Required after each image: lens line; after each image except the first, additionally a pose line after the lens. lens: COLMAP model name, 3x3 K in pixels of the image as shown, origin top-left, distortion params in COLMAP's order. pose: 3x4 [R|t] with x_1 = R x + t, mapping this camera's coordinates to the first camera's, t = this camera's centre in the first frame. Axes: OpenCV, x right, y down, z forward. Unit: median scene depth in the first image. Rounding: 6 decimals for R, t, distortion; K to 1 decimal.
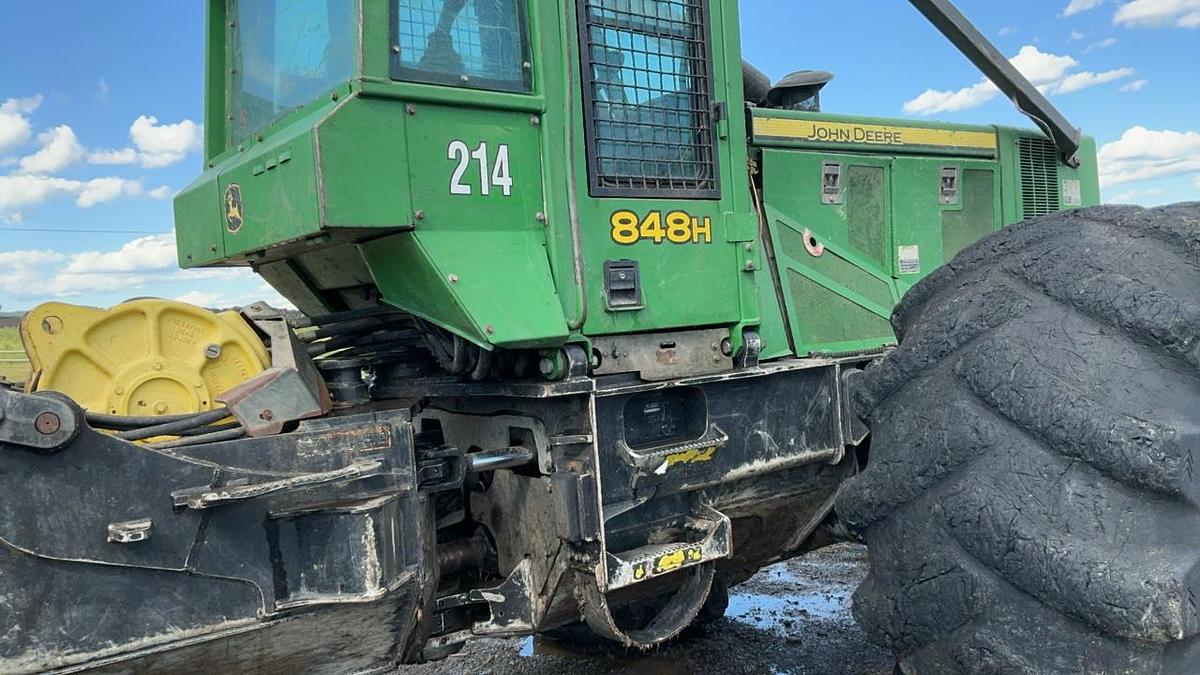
lens RADIAL K [[945.6, 0, 600.0], [0, 945.6, 337.5], [0, 0, 1]] dist [0.124954, -0.243826]
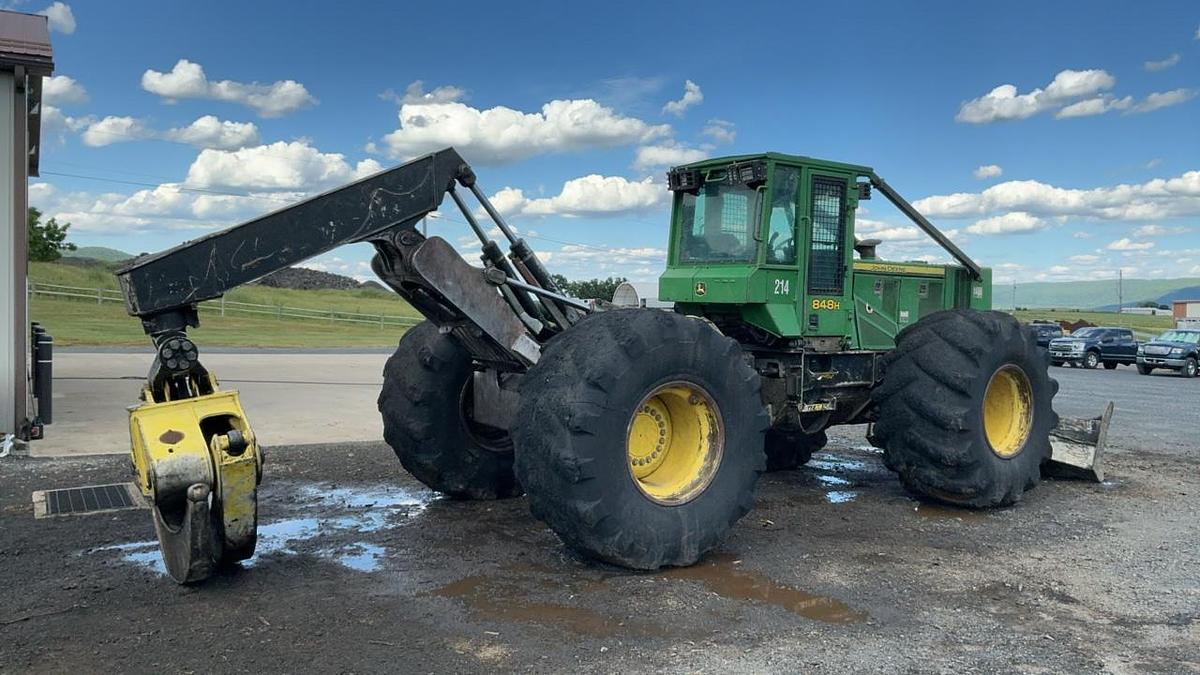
lens RADIAL K [[953.4, 0, 594.8], [0, 953.4, 345.7], [0, 0, 1]] dist [0.107103, -0.195597]
pose [[0.995673, 0.092186, -0.011696, -0.674935], [-0.091929, 0.995547, 0.020878, 0.027750], [0.013569, -0.019712, 0.999714, -2.304684]]
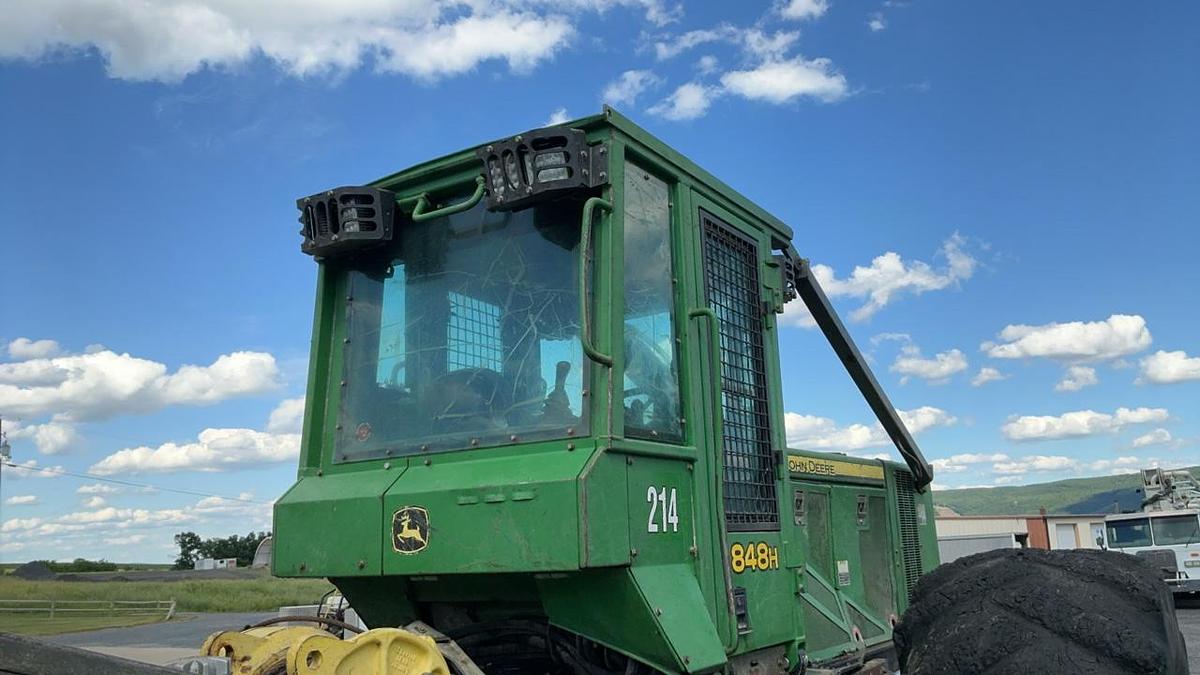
lens RADIAL K [[950.3, 0, 593.4], [0, 950.3, 337.4], [0, 0, 1]] dist [0.110087, -0.201163]
pose [[0.945168, 0.104153, 0.309530, -0.524156], [-0.021456, 0.965538, -0.259375, -0.067721], [-0.325878, 0.238512, 0.914831, -0.082497]]
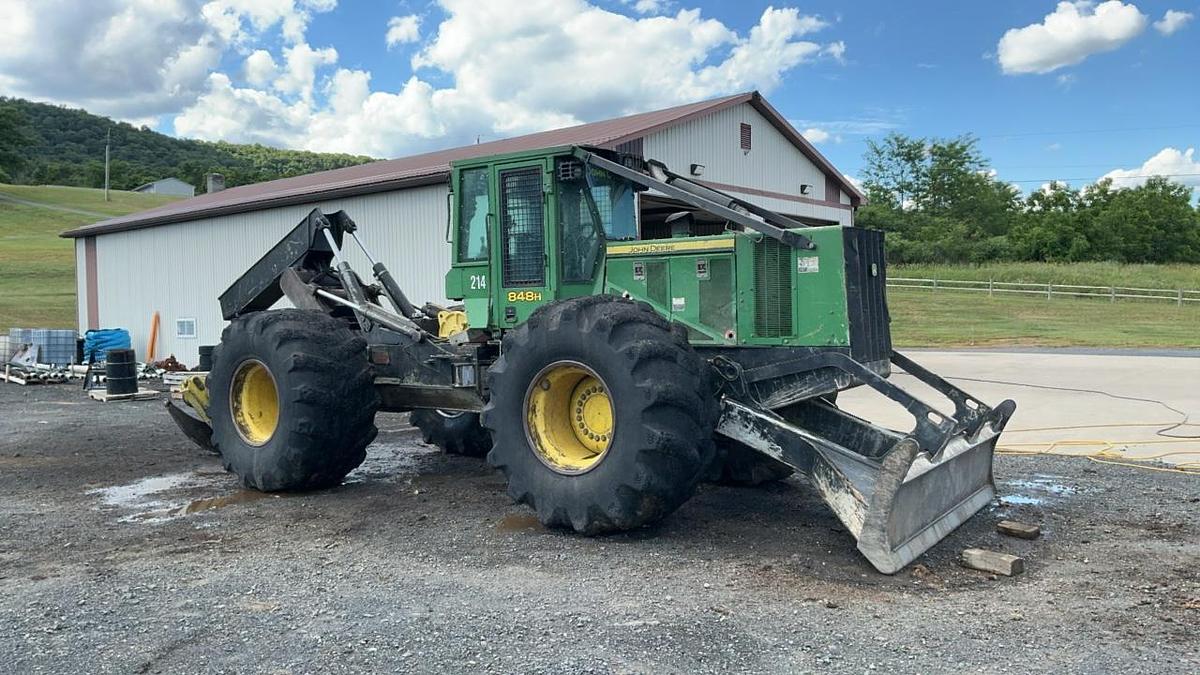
lens RADIAL K [[950.3, 0, 593.4], [0, 950.3, 337.4], [0, 0, 1]] dist [0.110087, -0.201163]
pose [[0.310330, 0.092140, -0.946153, 3.223451], [-0.023172, 0.995729, 0.089367, -0.273889], [0.950346, -0.005809, 0.311140, 0.226221]]
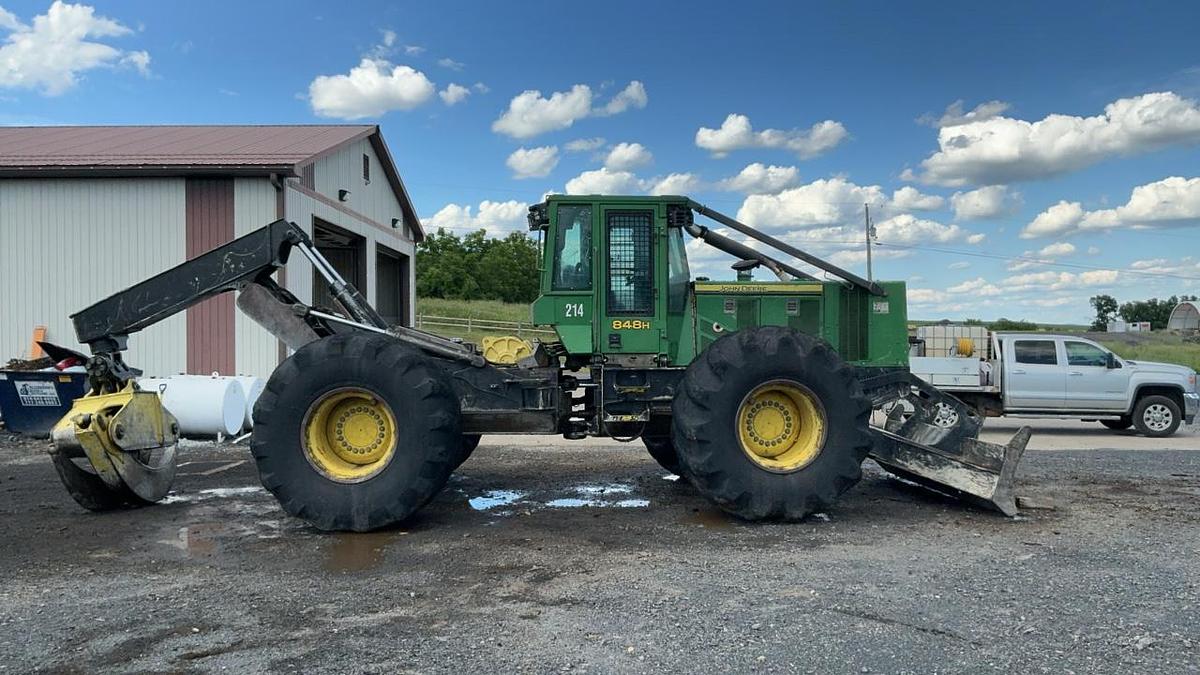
lens RADIAL K [[950.3, 0, 593.4], [0, 950.3, 337.4], [0, 0, 1]] dist [0.110087, -0.201163]
pose [[0.839817, 0.072494, -0.538007, 1.895721], [-0.069359, 0.997250, 0.026107, -0.154333], [0.538420, 0.015390, 0.842536, -2.108597]]
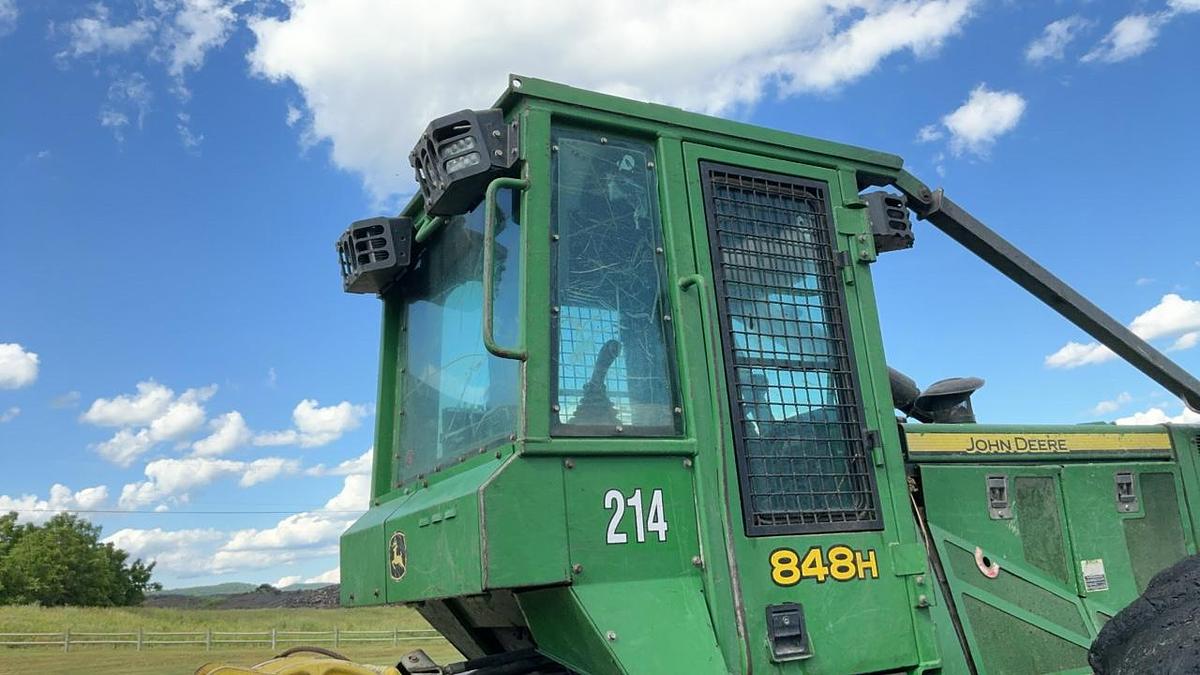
lens RADIAL K [[944.2, 0, 590.1], [0, 944.2, 334.7], [0, 0, 1]] dist [0.102225, -0.210736]
pose [[0.988717, -0.049201, -0.141481, -0.020446], [0.007910, 0.960350, -0.278686, -0.073903], [0.149583, 0.274423, 0.949904, -0.005602]]
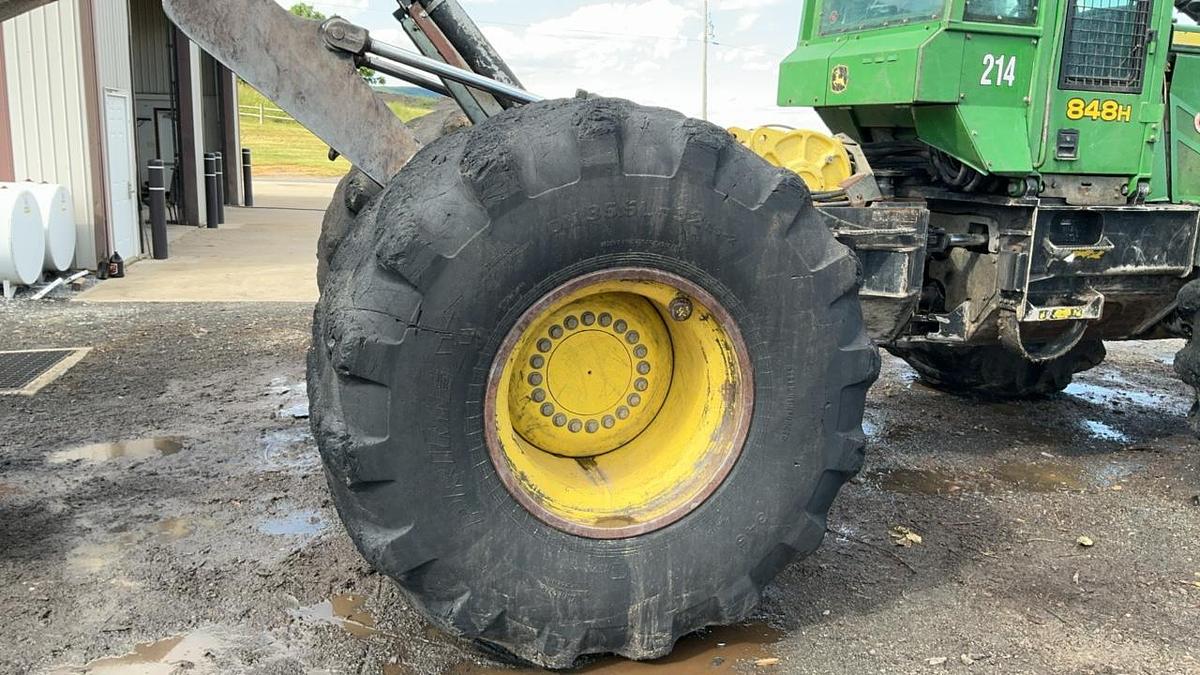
lens RADIAL K [[956.1, 0, 587.4], [0, 956.1, 344.8], [0, 0, 1]] dist [0.042170, -0.099184]
pose [[0.938767, 0.166915, -0.301423, -0.194854], [-0.103573, 0.971070, 0.215164, 0.010525], [0.328617, -0.170769, 0.928896, -0.874401]]
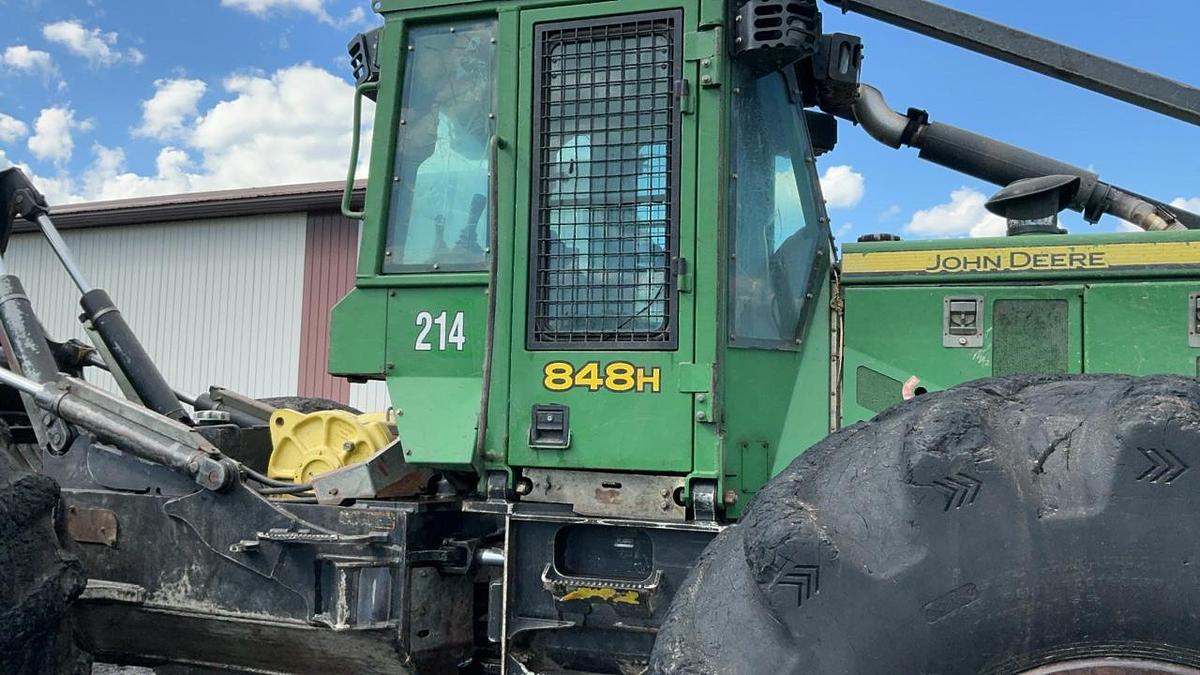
lens RADIAL K [[945.6, 0, 600.0], [0, 945.6, 337.5], [0, 0, 1]] dist [0.124954, -0.243826]
pose [[0.582446, 0.012388, -0.812775, 0.971807], [-0.086395, 0.995164, -0.046744, -0.111281], [0.808265, 0.097446, 0.580699, 0.360625]]
